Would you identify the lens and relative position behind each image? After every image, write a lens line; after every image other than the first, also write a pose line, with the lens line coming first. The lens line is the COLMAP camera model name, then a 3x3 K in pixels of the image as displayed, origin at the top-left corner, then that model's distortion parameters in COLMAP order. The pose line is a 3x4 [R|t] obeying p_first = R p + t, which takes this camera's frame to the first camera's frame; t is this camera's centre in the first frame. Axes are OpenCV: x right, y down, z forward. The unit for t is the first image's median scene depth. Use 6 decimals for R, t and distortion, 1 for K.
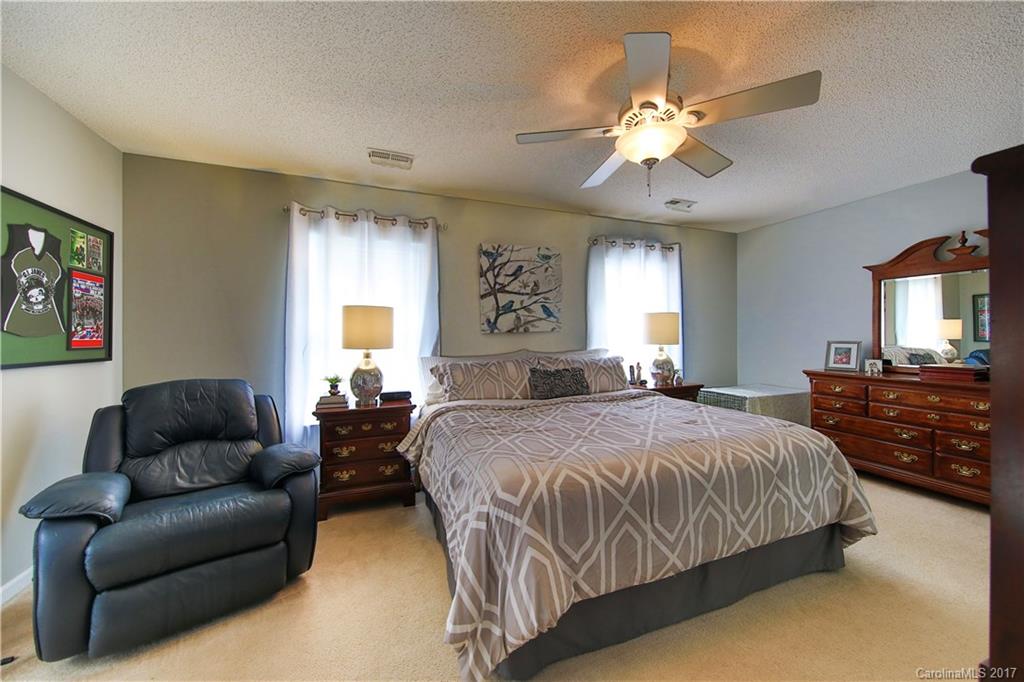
lens RADIAL K [[371.7, 0, 511.2], [0, 371.7, 336.3], [0, 0, 1]] dist [0.000592, -0.002265]
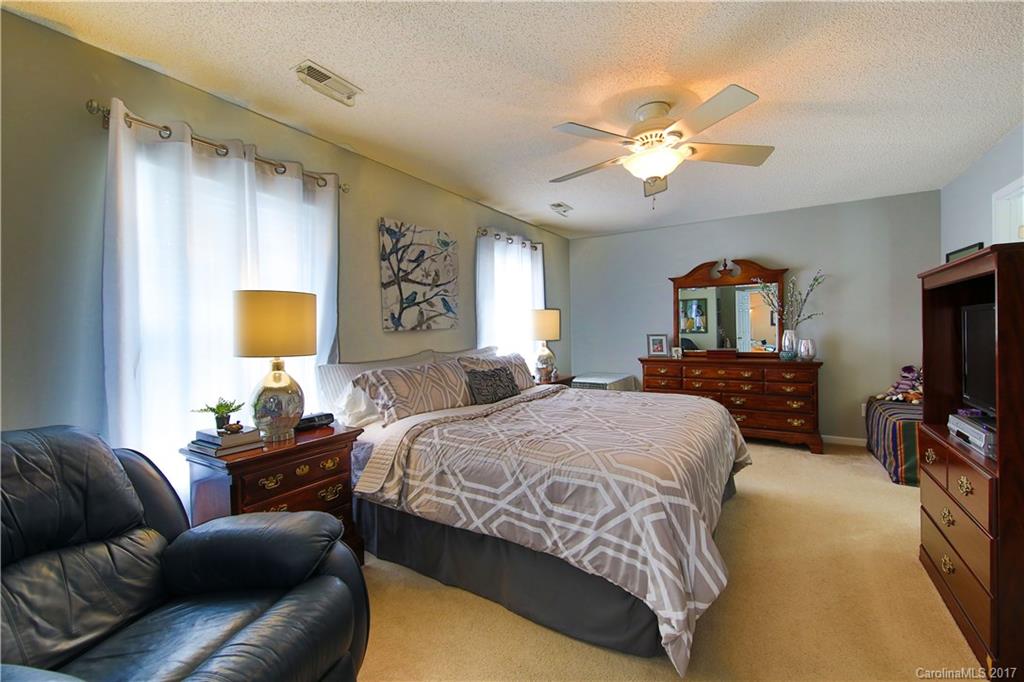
lens RADIAL K [[425.9, 0, 510.2], [0, 425.9, 337.1], [0, 0, 1]] dist [-0.008086, -0.000176]
pose [[0.802522, -0.019425, 0.596306, -0.407881], [0.016590, 0.999810, 0.010242, -0.001013], [-0.596392, 0.001673, 0.802692, 0.113495]]
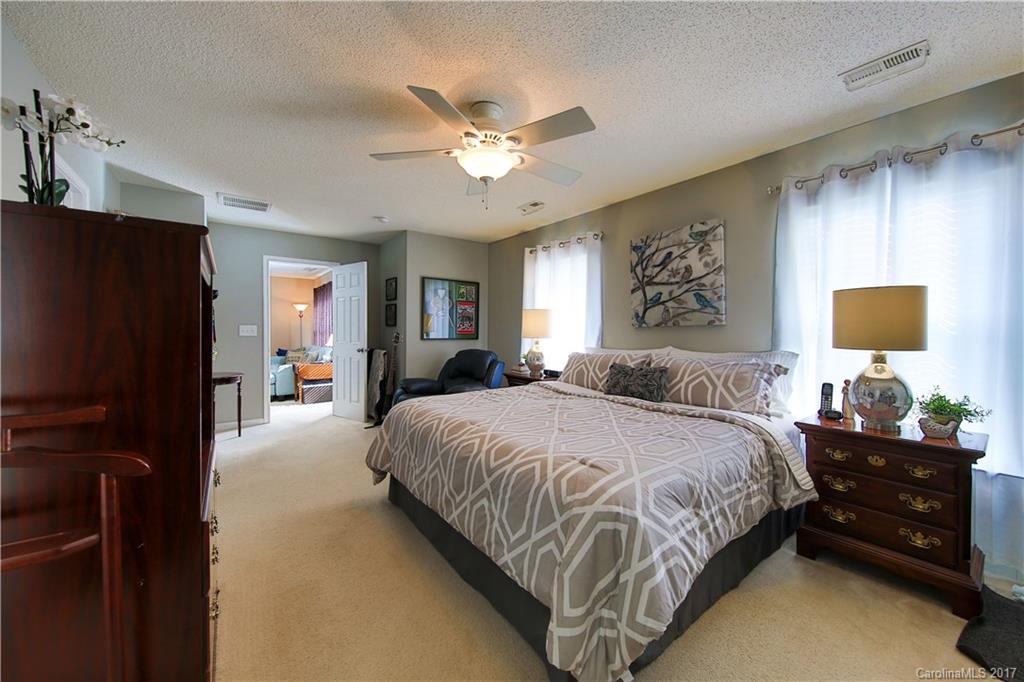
lens RADIAL K [[371.7, 0, 511.0], [0, 371.7, 337.0], [0, 0, 1]] dist [0.000592, -0.002265]
pose [[0.279206, 0.032556, -0.959679, 0.816153], [0.004887, 0.999364, 0.035324, -0.019665], [0.960219, -0.014553, 0.278869, 0.391965]]
